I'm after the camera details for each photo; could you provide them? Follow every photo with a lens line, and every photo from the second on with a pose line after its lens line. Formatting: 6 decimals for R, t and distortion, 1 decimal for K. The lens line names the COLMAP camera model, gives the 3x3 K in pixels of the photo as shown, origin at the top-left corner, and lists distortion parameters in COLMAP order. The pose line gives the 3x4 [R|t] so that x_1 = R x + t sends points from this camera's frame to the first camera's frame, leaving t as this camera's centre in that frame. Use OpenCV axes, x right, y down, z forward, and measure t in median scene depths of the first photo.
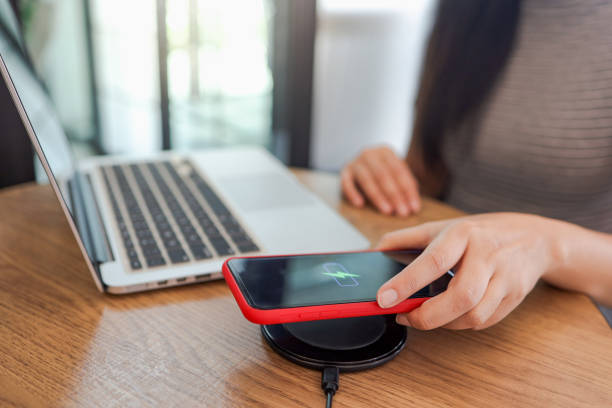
lens RADIAL K [[698.0, 0, 306.0], [0, 698.0, 204.0], [0, 0, 1]] dist [0.015797, -0.008305]
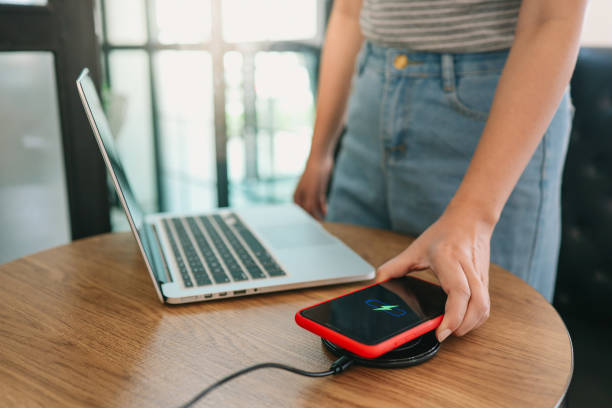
lens RADIAL K [[698.0, 0, 306.0], [0, 698.0, 204.0], [0, 0, 1]] dist [0.015797, -0.008305]
pose [[0.996062, -0.021737, -0.085958, 0.087069], [0.010972, 0.992250, -0.123772, 0.102684], [0.087982, 0.122341, 0.988581, -0.274870]]
